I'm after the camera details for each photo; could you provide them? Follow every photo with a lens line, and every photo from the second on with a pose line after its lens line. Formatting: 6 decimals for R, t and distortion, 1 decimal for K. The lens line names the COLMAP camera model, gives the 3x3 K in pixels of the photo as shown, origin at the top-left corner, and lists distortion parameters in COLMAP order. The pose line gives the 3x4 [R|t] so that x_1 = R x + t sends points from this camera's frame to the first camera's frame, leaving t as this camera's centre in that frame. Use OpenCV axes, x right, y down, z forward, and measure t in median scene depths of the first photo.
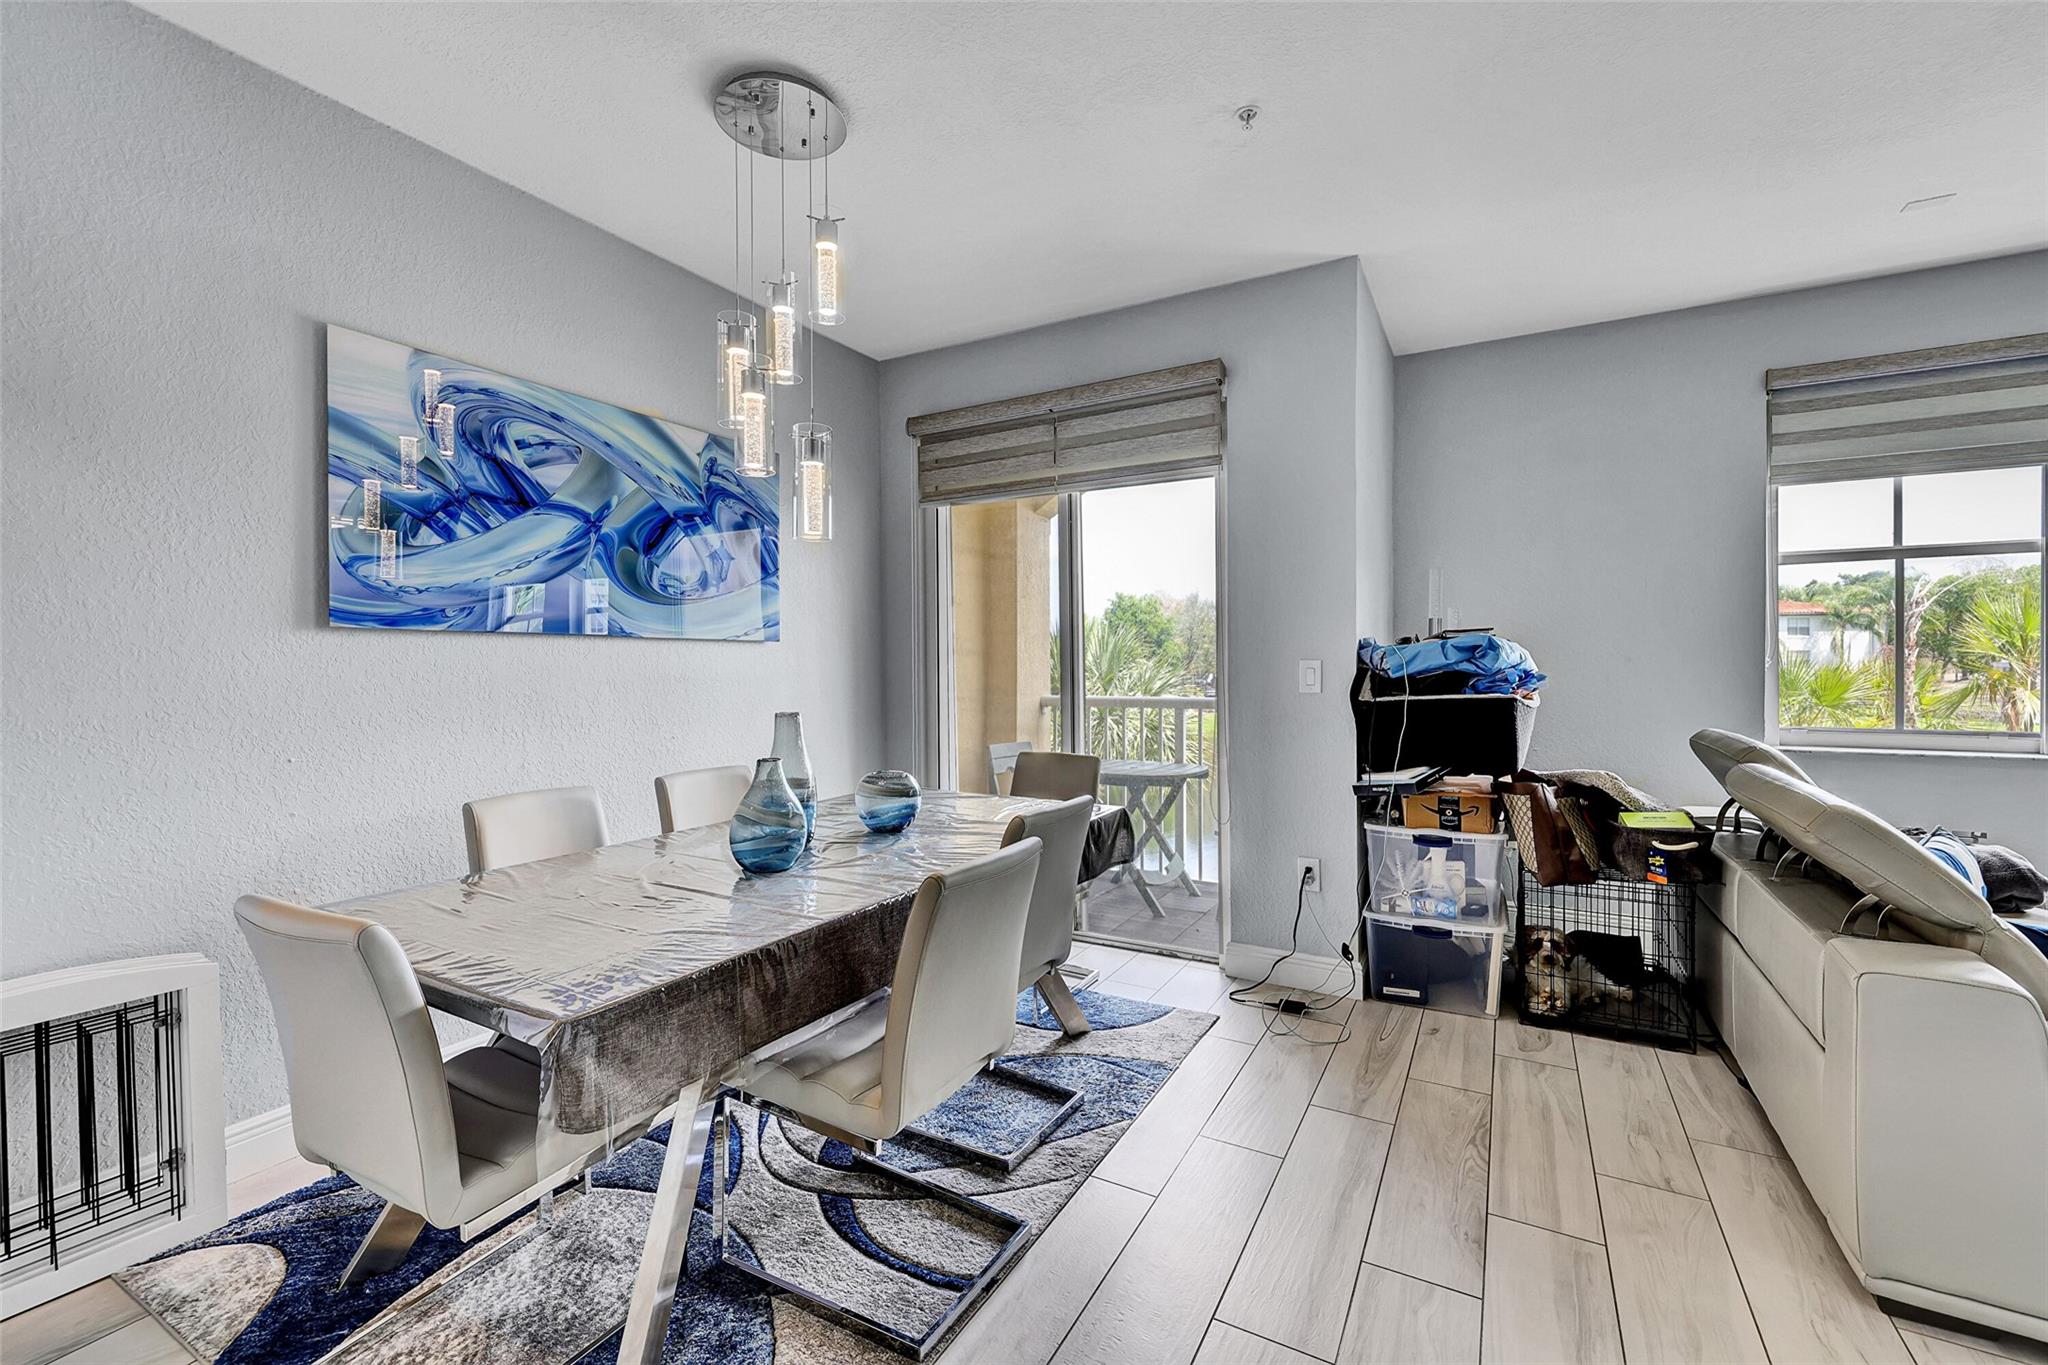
lens RADIAL K [[859.1, 0, 1021.0], [0, 859.1, 661.8], [0, 0, 1]] dist [-0.002577, -0.000303]
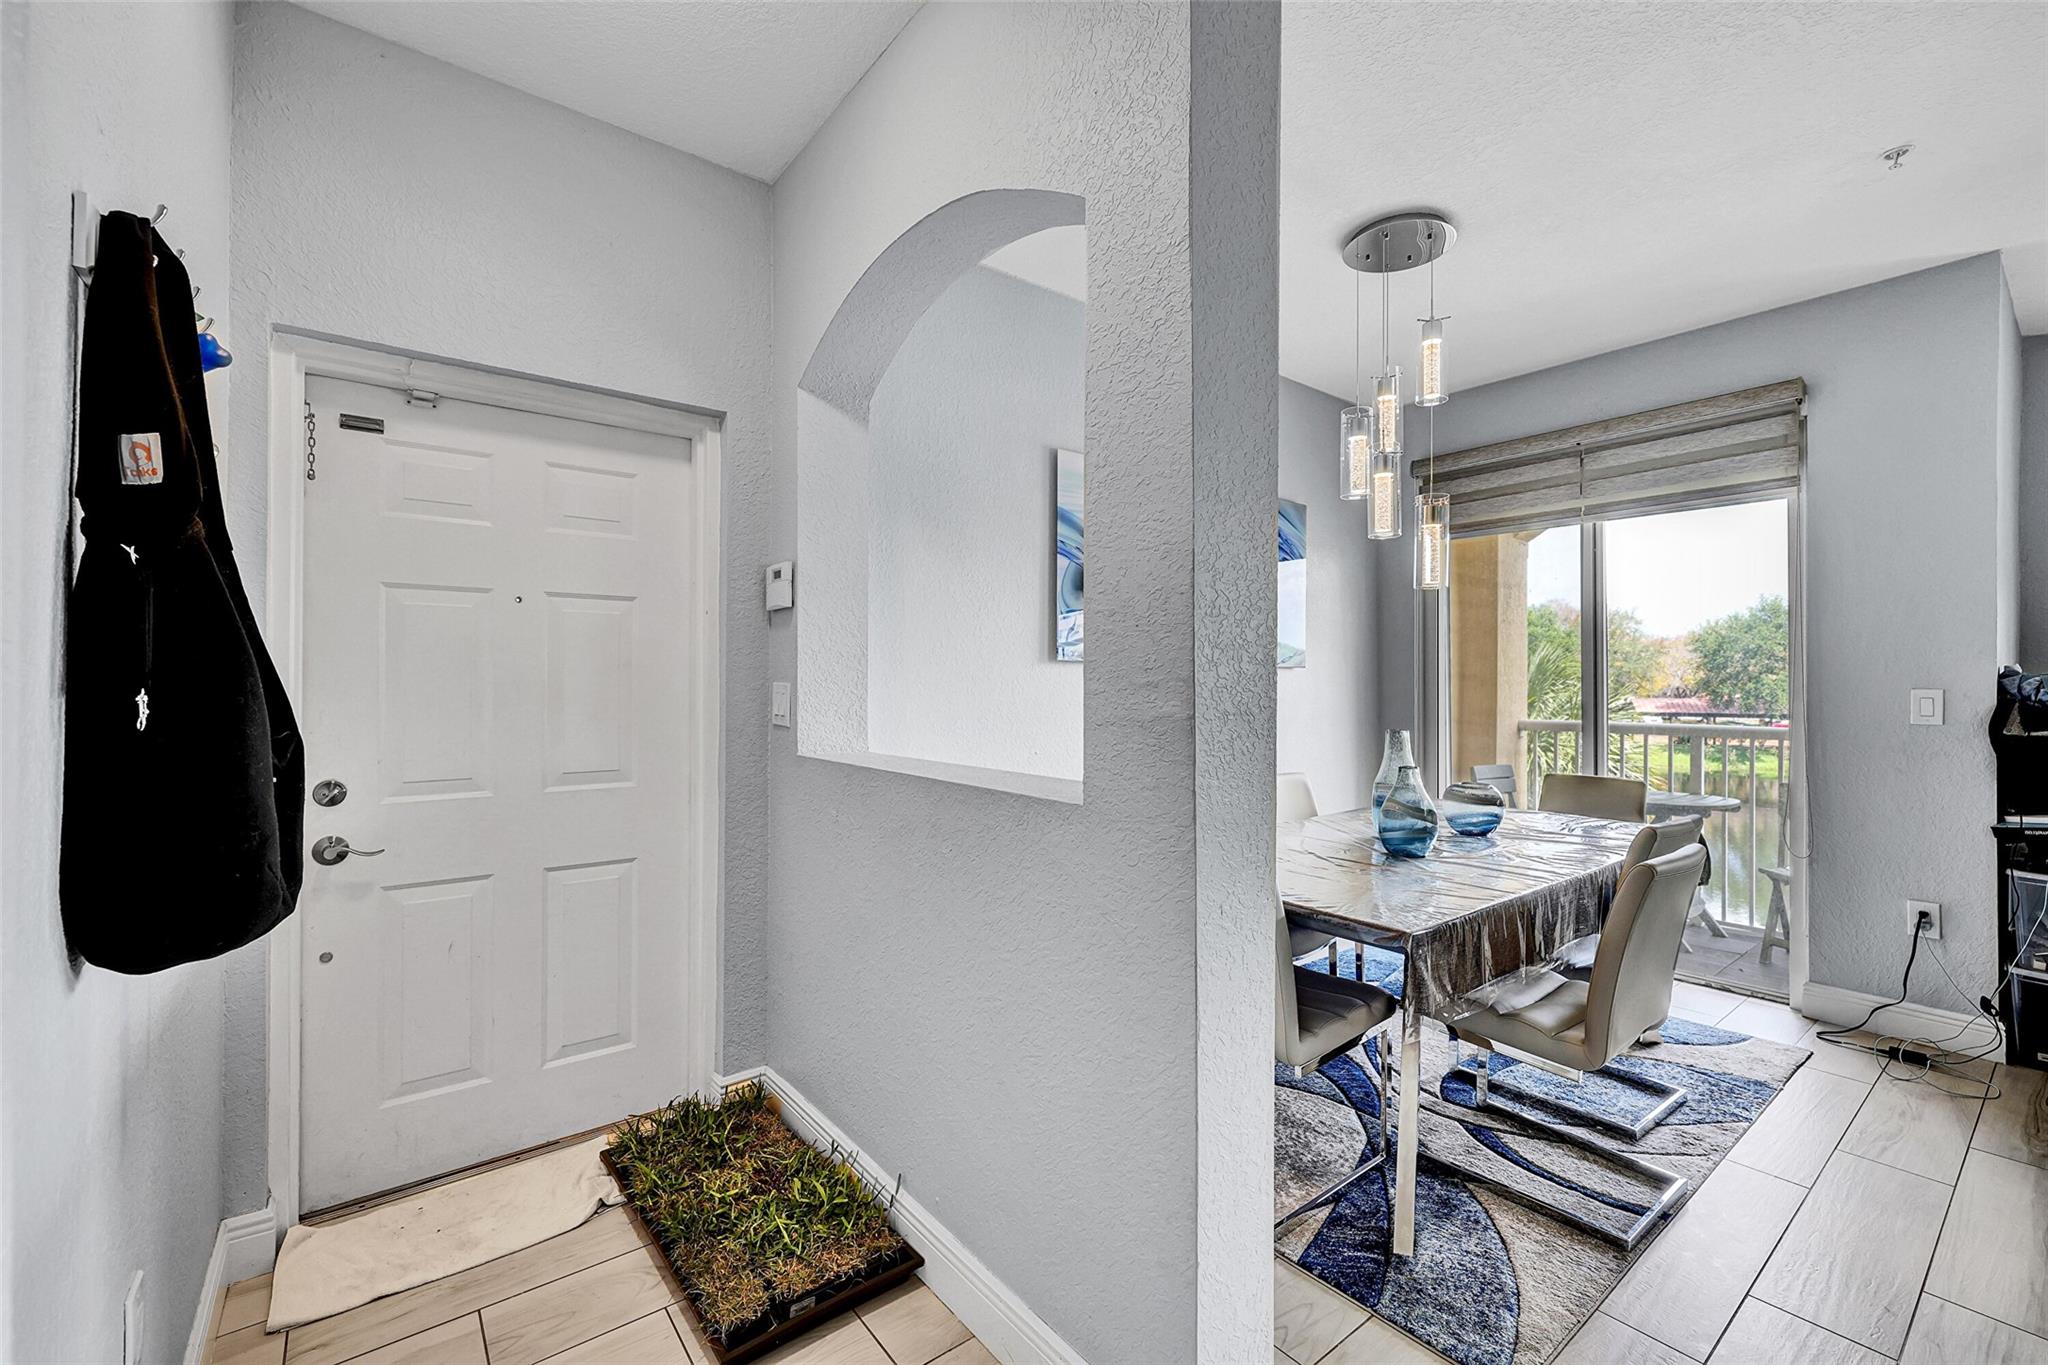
lens RADIAL K [[850.4, 0, 1023.1], [0, 850.4, 674.8], [0, 0, 1]] dist [-0.002737, -0.000391]
pose [[0.922345, 0.005034, -0.386335, -0.222026], [-0.007169, 0.999966, -0.004088, -0.007313], [0.386301, 0.006540, 0.922349, -0.236927]]
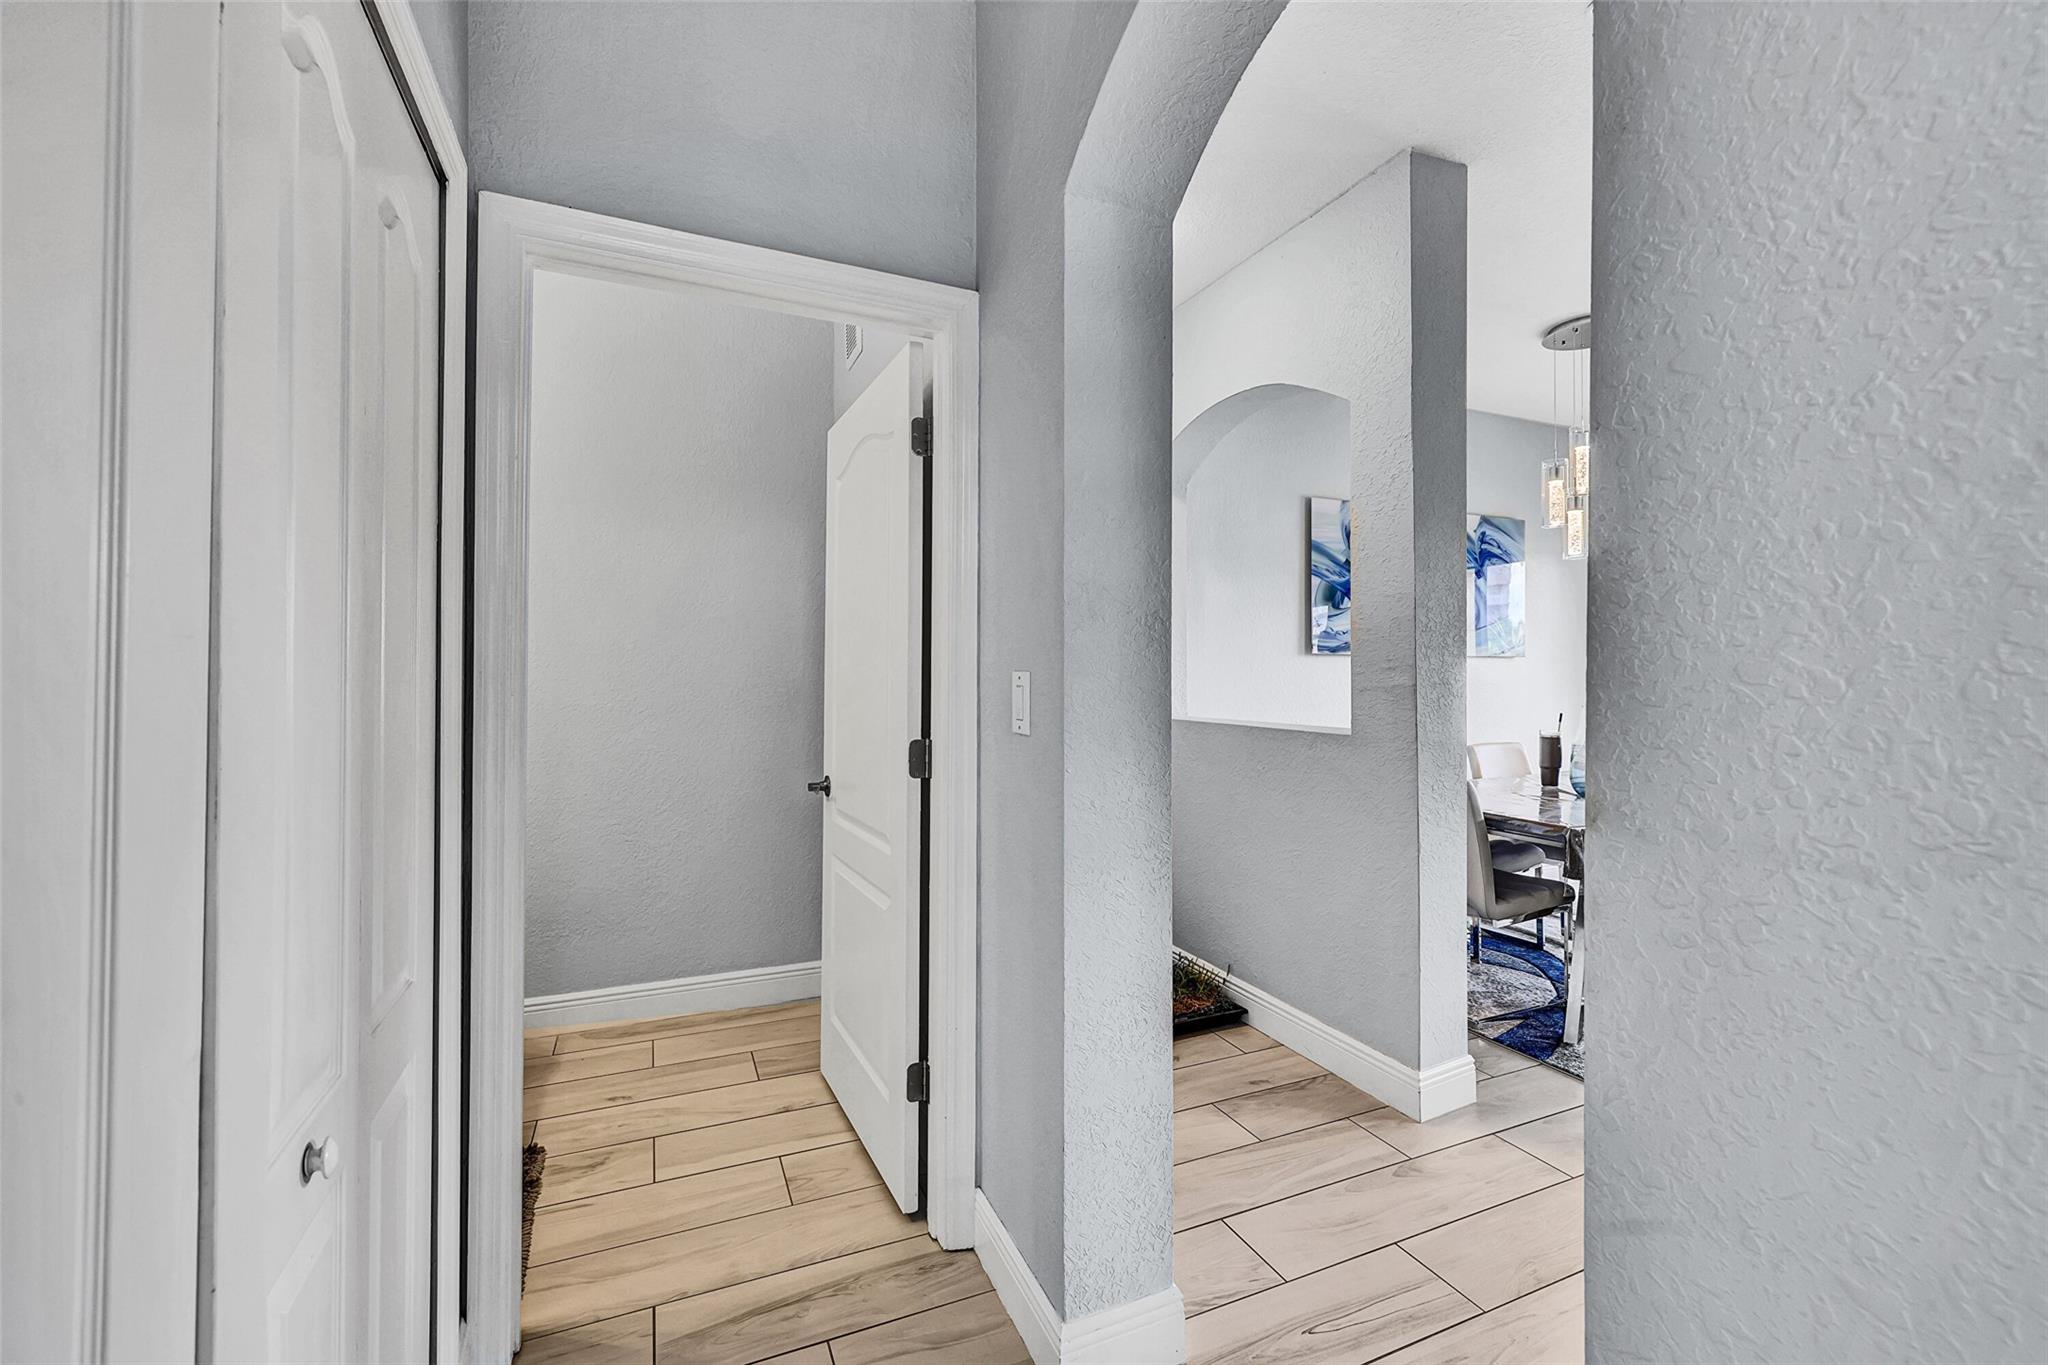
lens RADIAL K [[859.1, 0, 1021.0], [0, 859.1, 661.8], [0, 0, 1]] dist [-0.002577, -0.000303]
pose [[0.800222, -0.002745, -0.599698, -0.122463], [-0.002949, 0.999959, -0.008512, -0.002992], [0.599697, 0.008580, 0.800181, -0.672658]]
